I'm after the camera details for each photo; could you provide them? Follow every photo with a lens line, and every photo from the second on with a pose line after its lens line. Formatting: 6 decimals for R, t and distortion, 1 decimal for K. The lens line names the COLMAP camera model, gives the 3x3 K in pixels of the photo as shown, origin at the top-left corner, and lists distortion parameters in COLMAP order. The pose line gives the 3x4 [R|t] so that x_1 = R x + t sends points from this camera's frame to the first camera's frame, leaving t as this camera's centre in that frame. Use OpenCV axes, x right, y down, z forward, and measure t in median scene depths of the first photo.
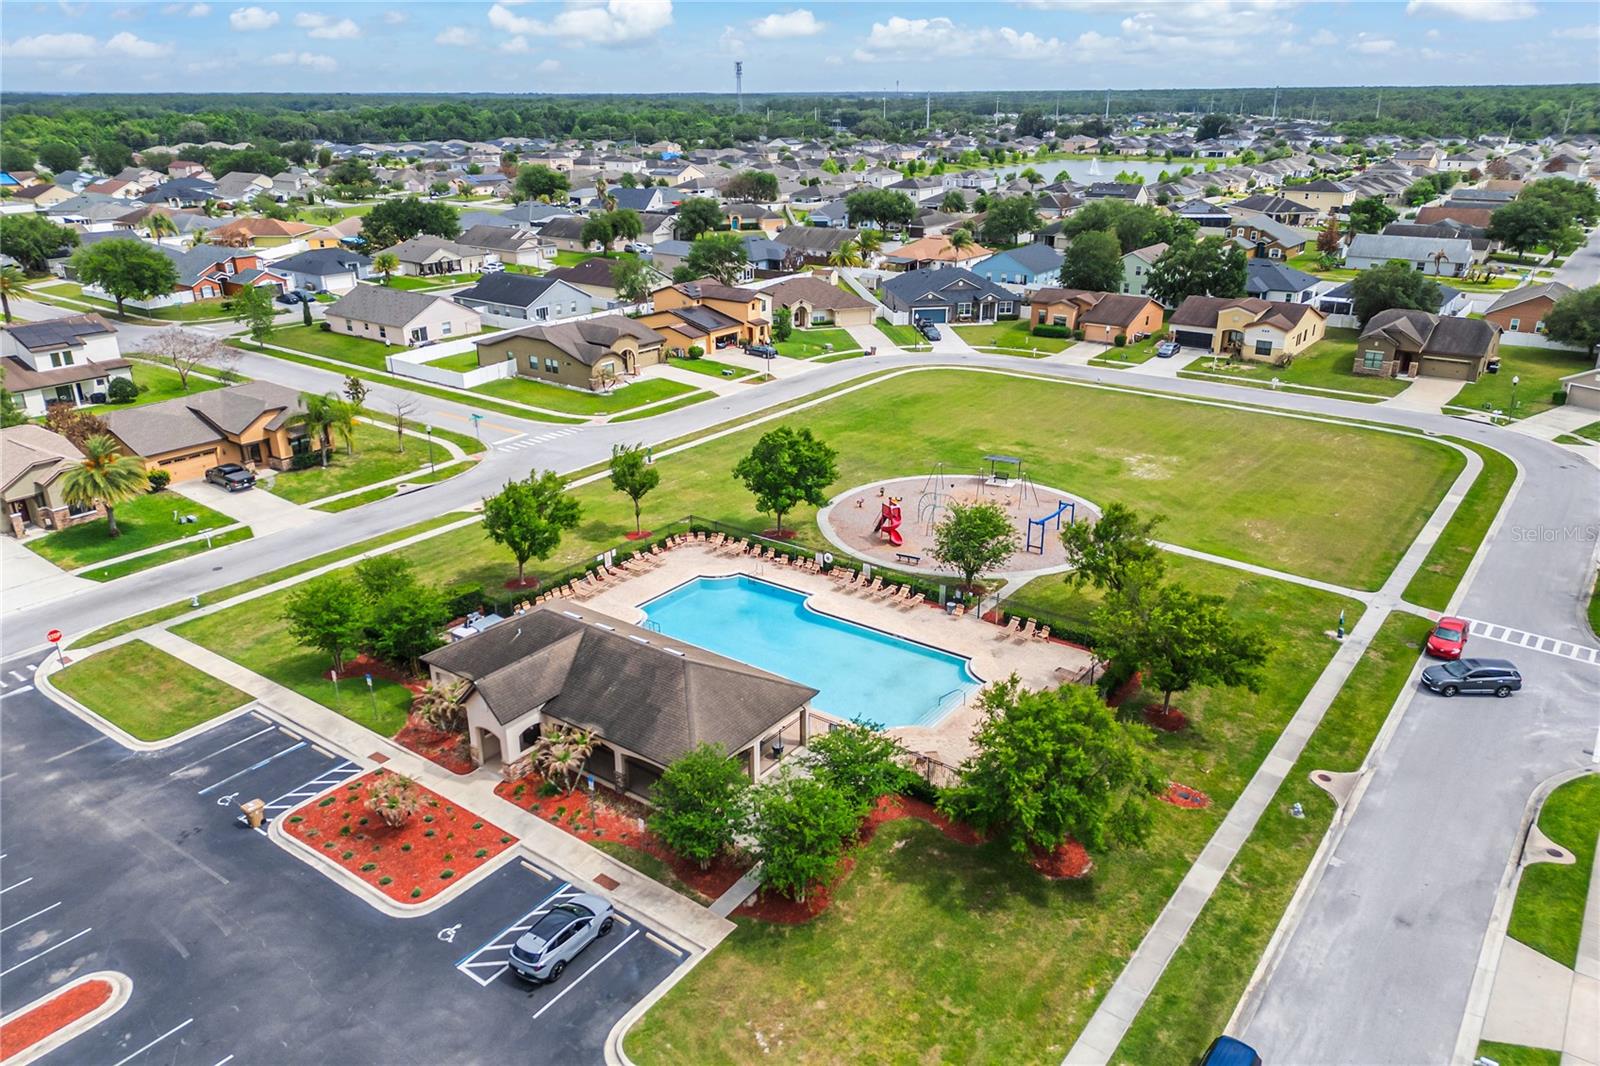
lens RADIAL K [[1126.4, 0, 804.8], [0, 1126.4, 545.4], [0, 0, 1]] dist [0.112696, -0.155553]
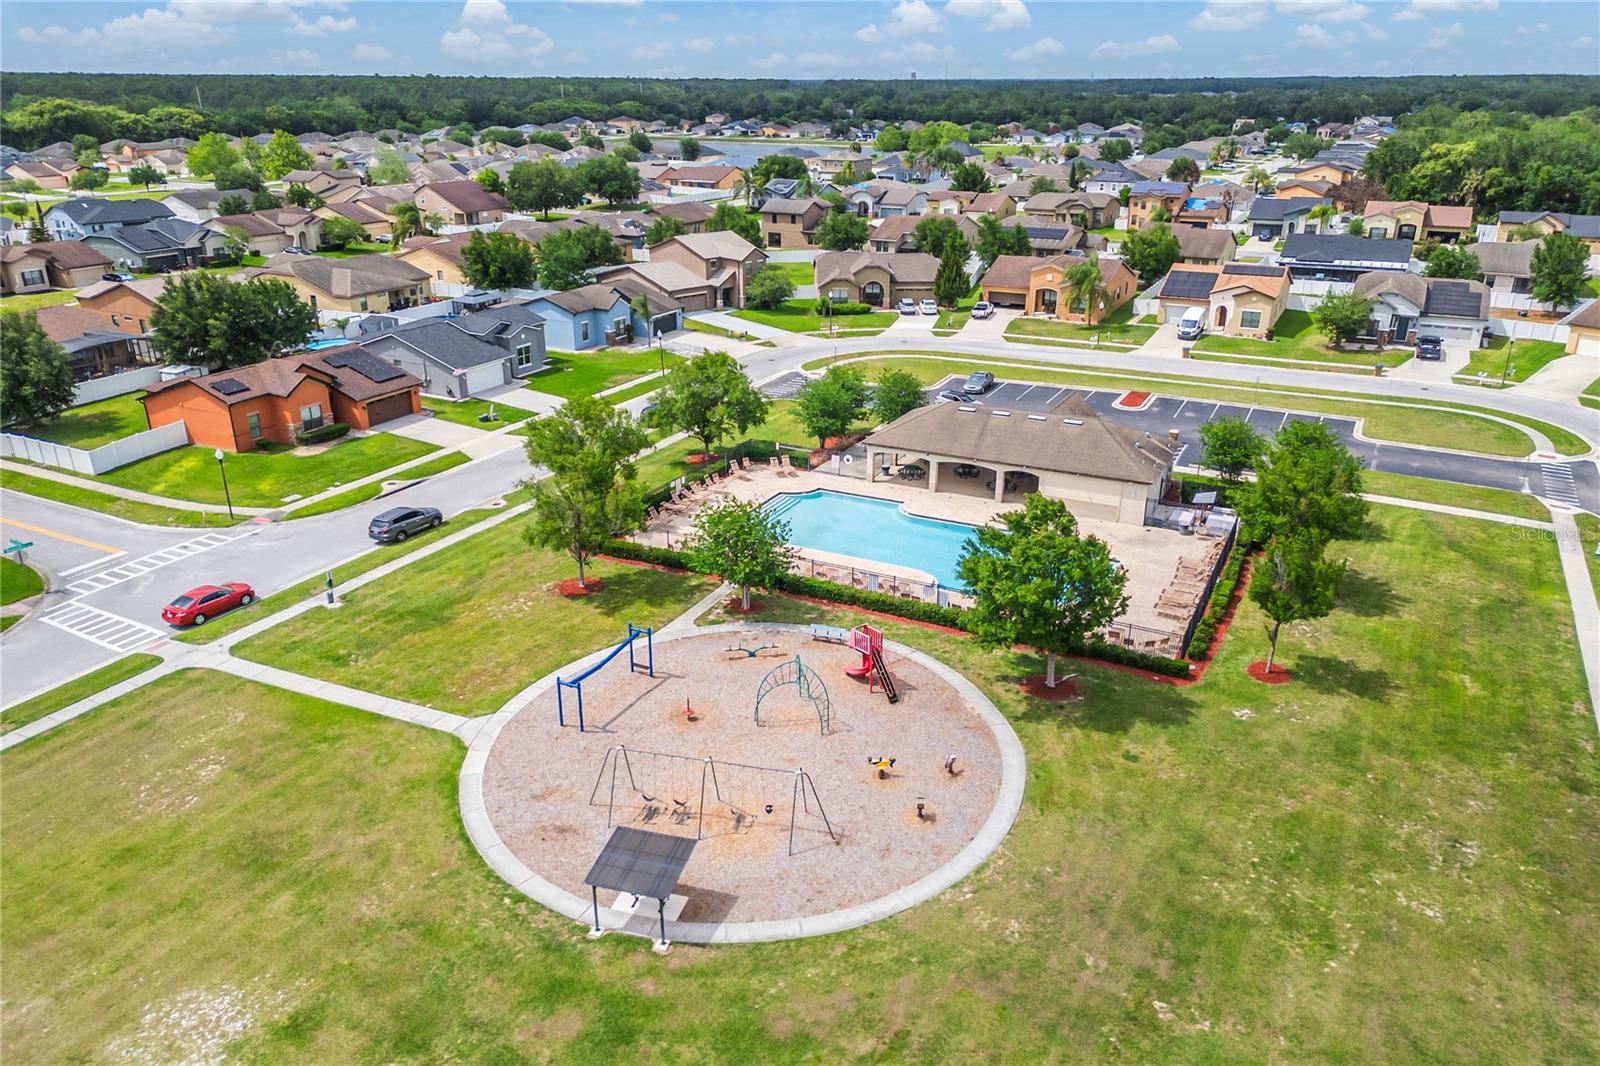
lens RADIAL K [[1126.4, 0, 804.8], [0, 1126.4, 545.4], [0, 0, 1]] dist [0.112696, -0.155553]
pose [[-0.986666, 0.064652, -0.149369, 0.214676], [-0.058350, 0.716215, 0.695436, -0.531819], [0.151941, 0.694878, -0.702893, 1.496758]]
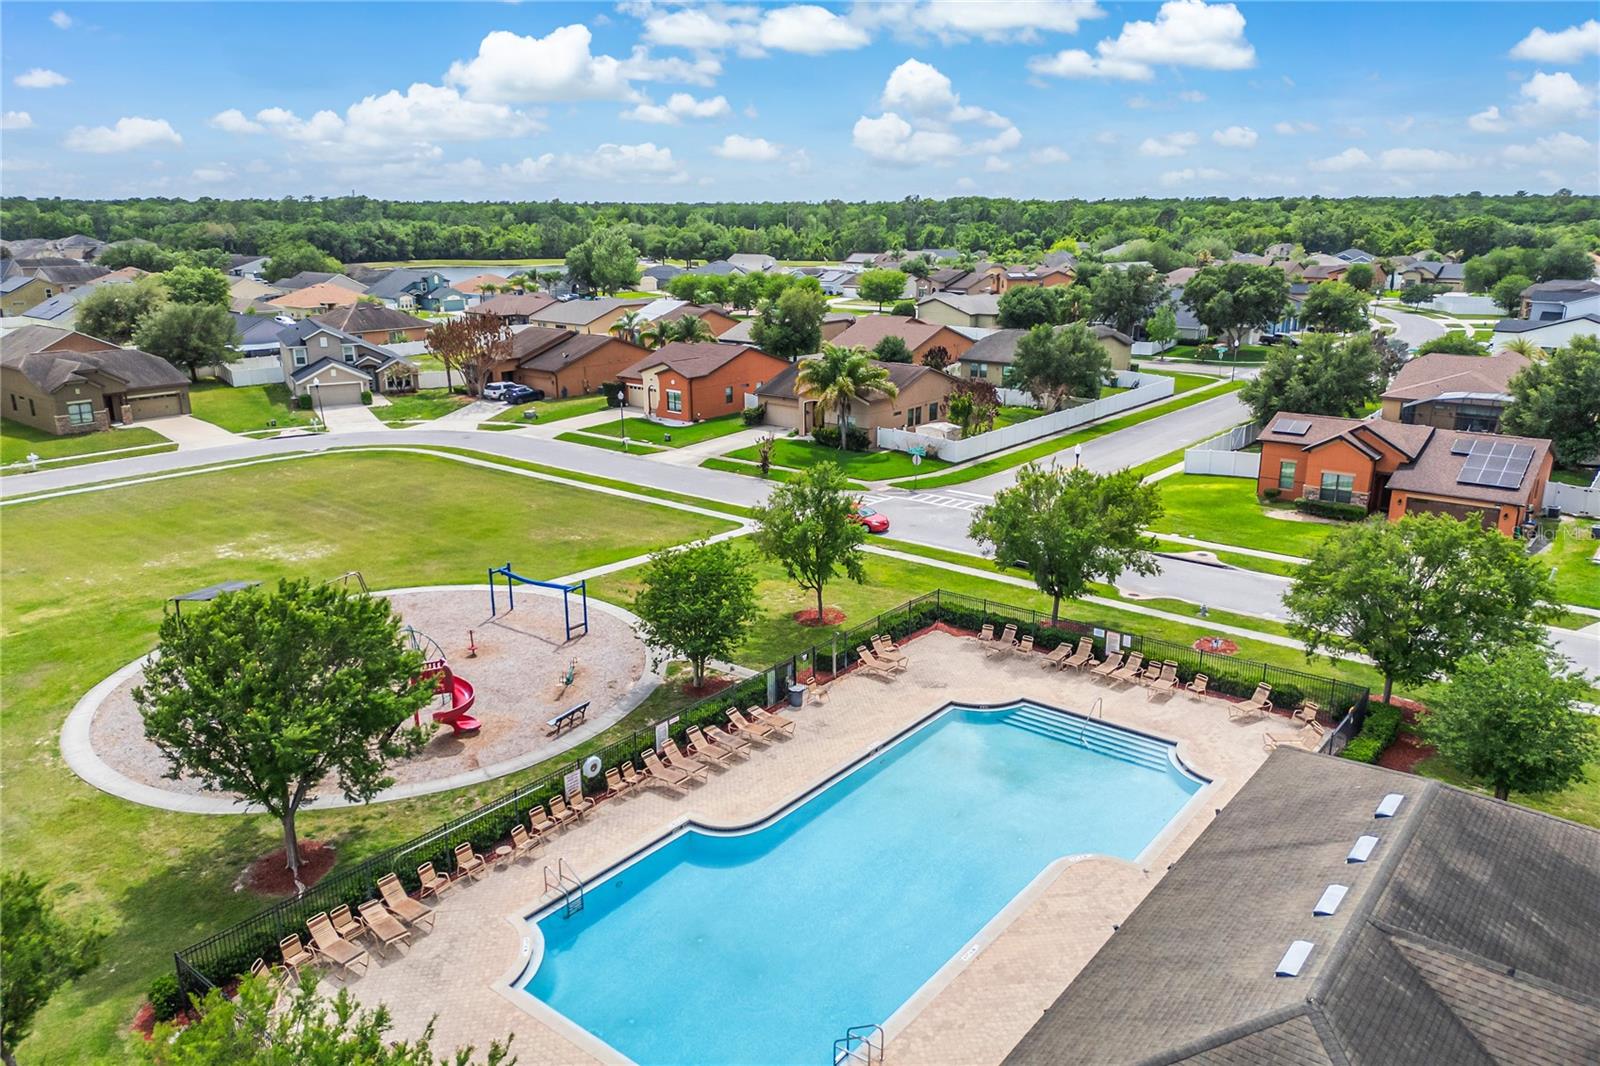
lens RADIAL K [[1126.4, 0, 804.8], [0, 1126.4, 545.4], [0, 0, 1]] dist [0.112696, -0.155553]
pose [[0.037904, -0.282007, 0.958663, -0.401046], [0.378317, 0.891993, 0.247436, -0.154045], [-0.924900, 0.353300, 0.140498, 0.818626]]
